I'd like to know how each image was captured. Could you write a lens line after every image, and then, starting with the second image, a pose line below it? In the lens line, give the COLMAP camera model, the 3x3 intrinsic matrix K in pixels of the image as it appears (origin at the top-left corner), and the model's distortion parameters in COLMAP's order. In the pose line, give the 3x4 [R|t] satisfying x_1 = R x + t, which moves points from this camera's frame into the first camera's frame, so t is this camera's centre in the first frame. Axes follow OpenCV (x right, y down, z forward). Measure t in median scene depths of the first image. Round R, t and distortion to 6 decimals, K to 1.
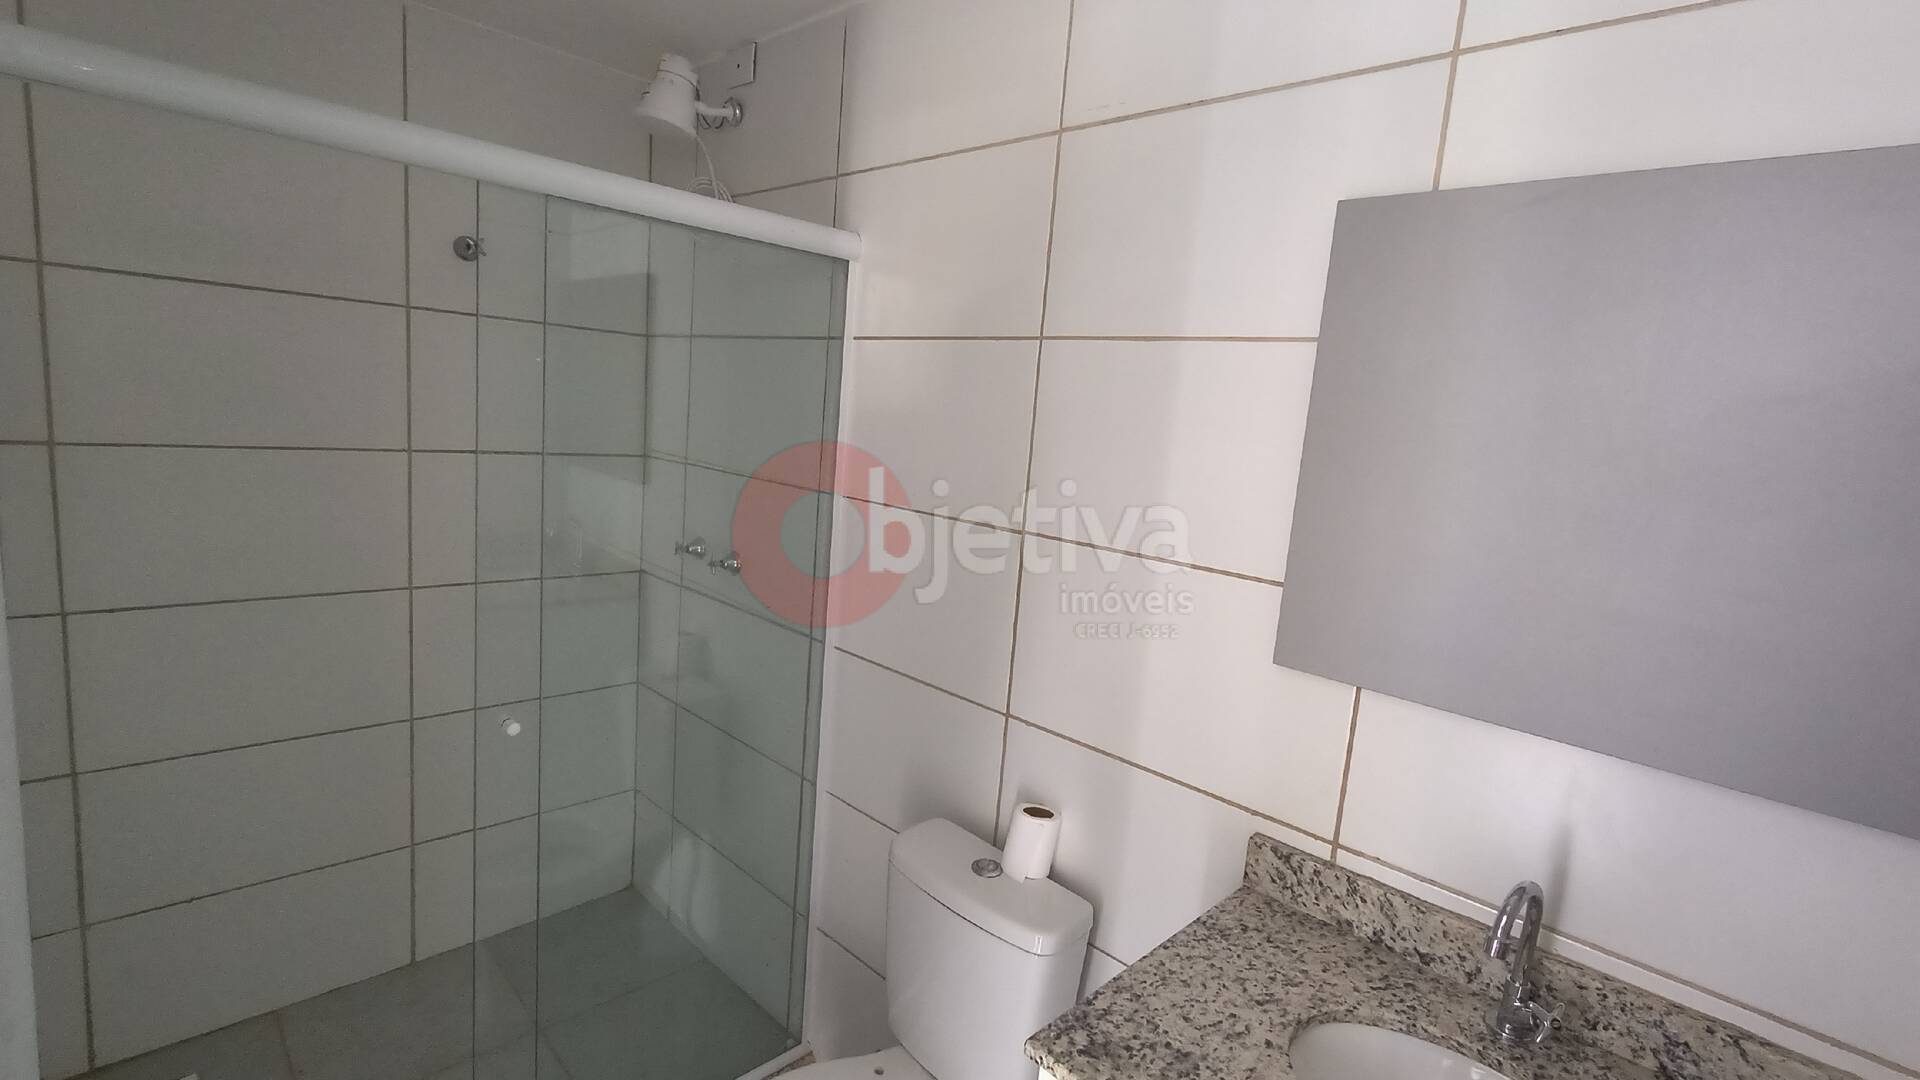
lens RADIAL K [[882.3, 0, 958.1], [0, 882.3, 539.3], [0, 0, 1]] dist [-0.000134, -0.000603]
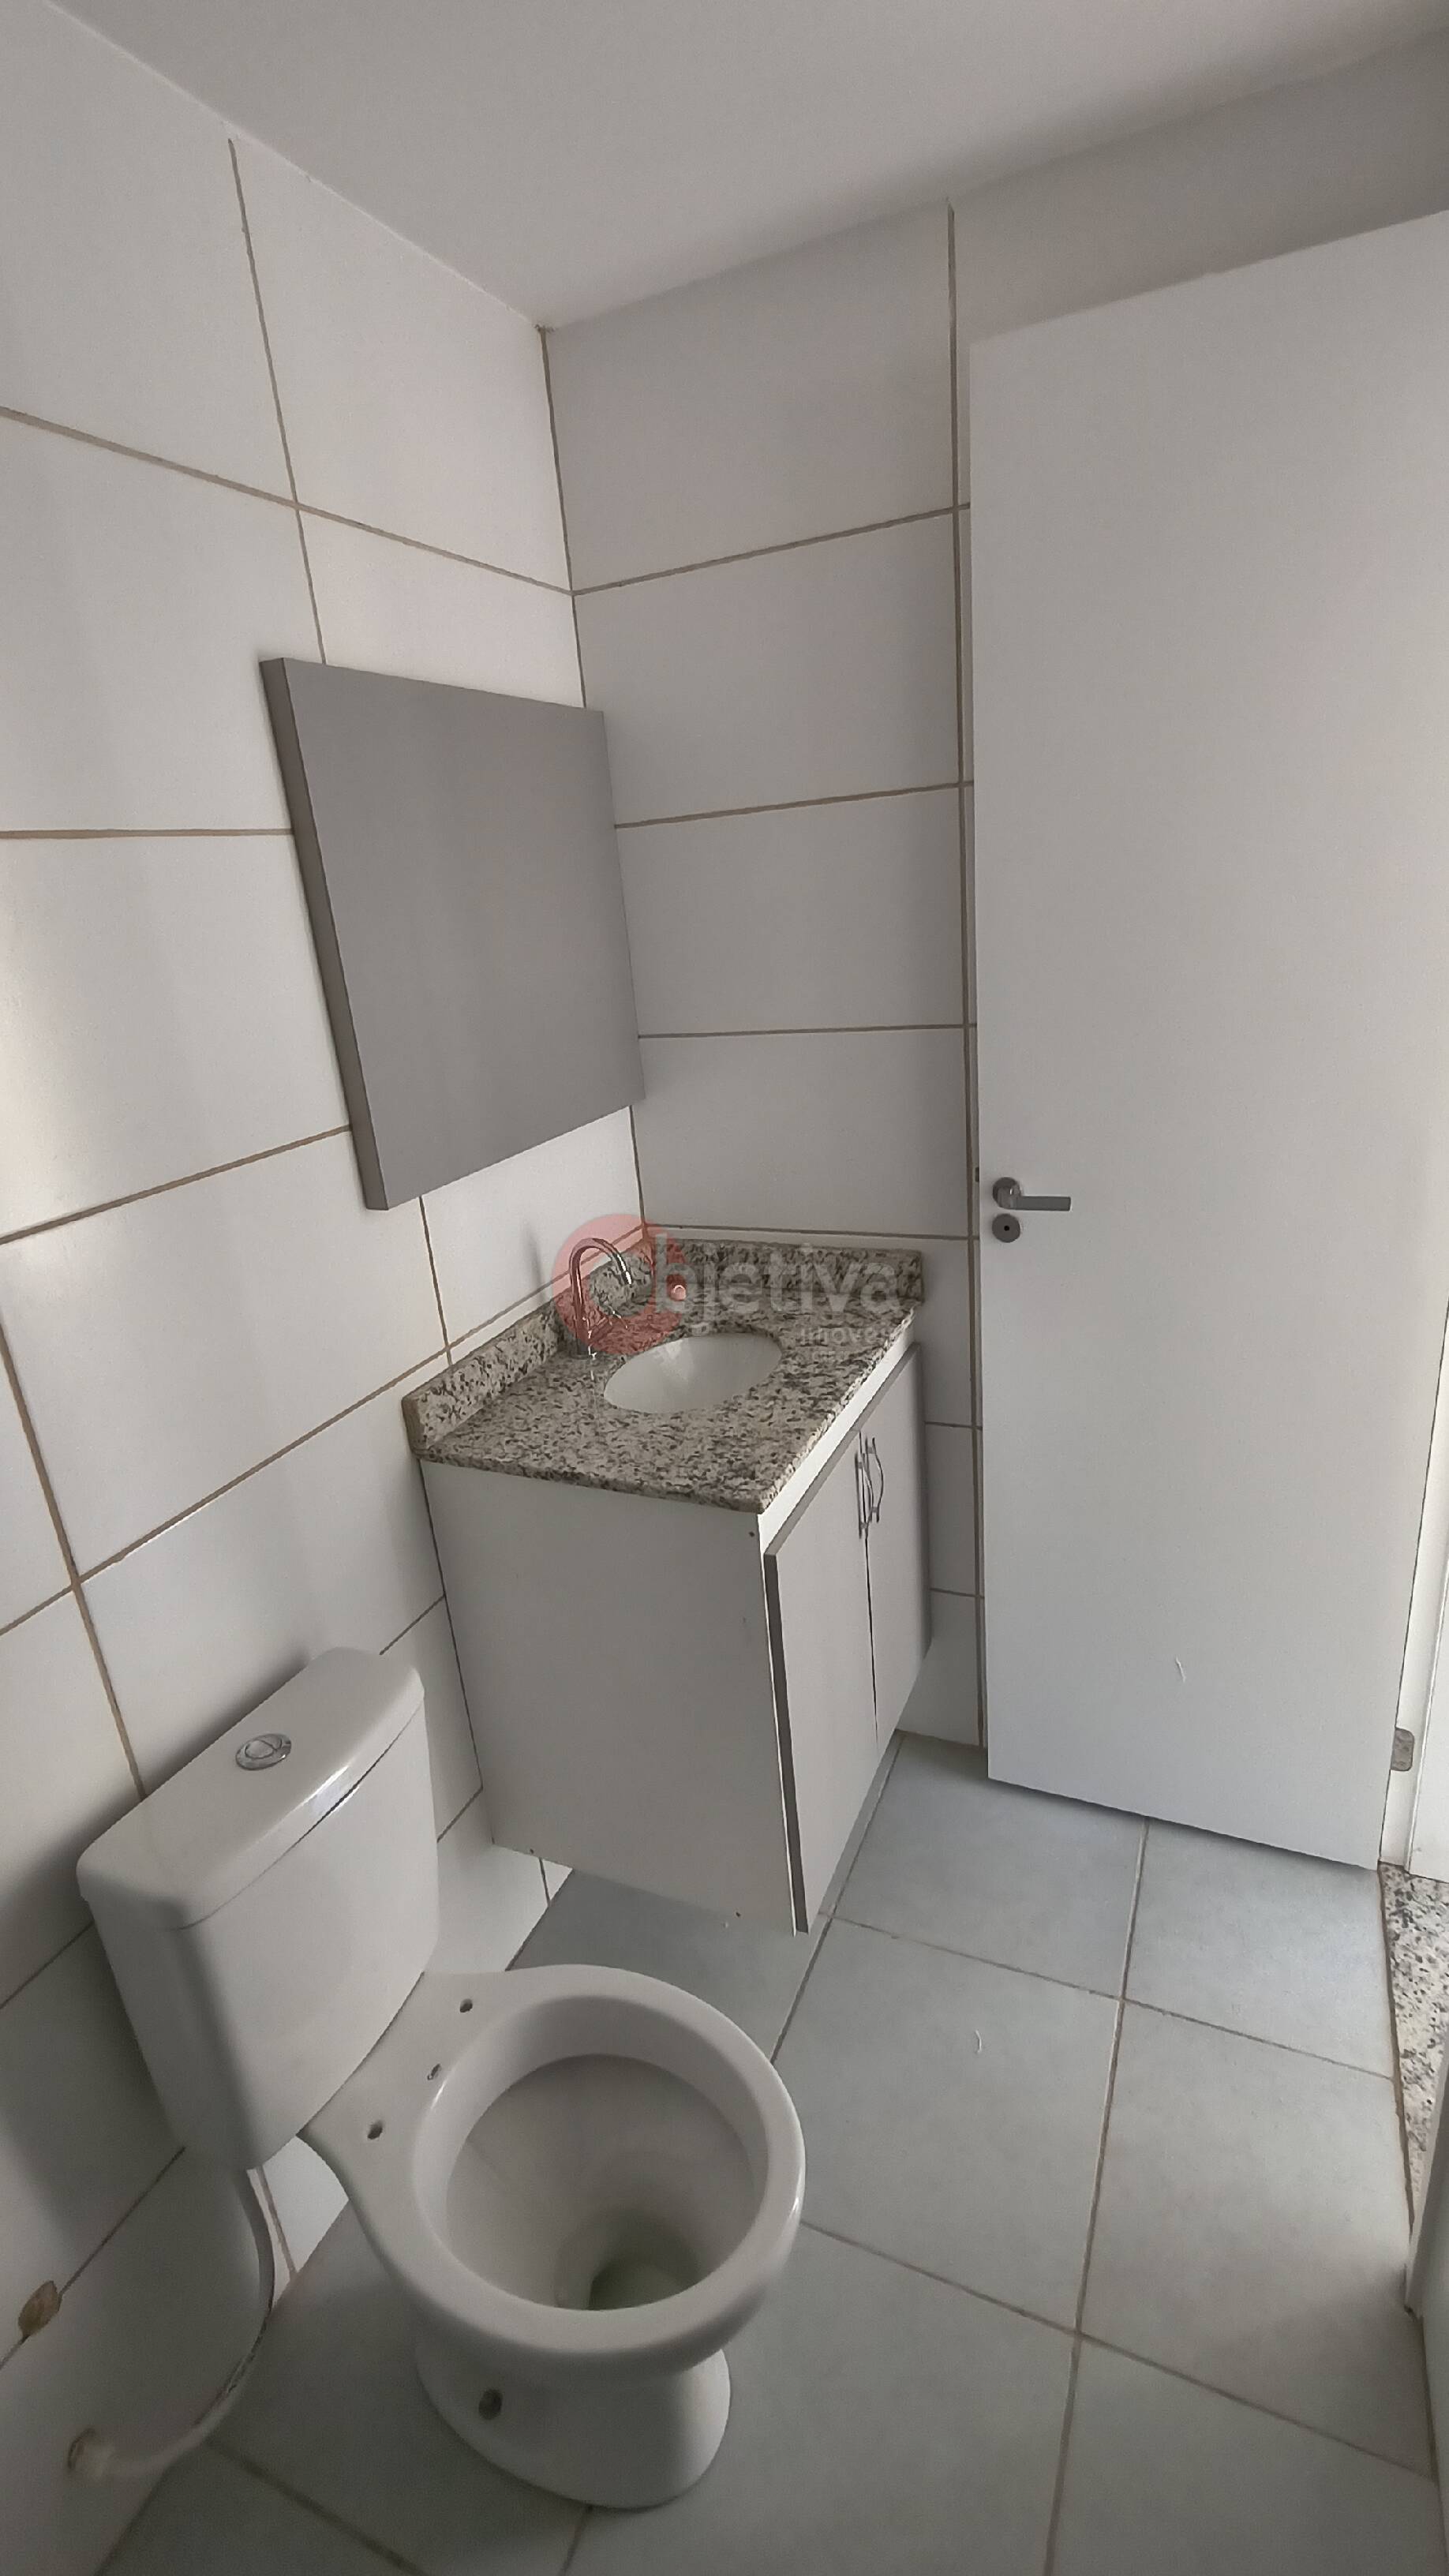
lens RADIAL K [[1183.7, 0, 724.4], [0, 1183.7, 1284.9], [0, 0, 1]] dist [-0.000134, -0.000603]
pose [[-0.360191, -0.350329, 0.864599, -0.773193], [0.202369, 0.875395, 0.439011, -0.232472], [-0.910664, 0.333096, -0.244414, 0.931682]]
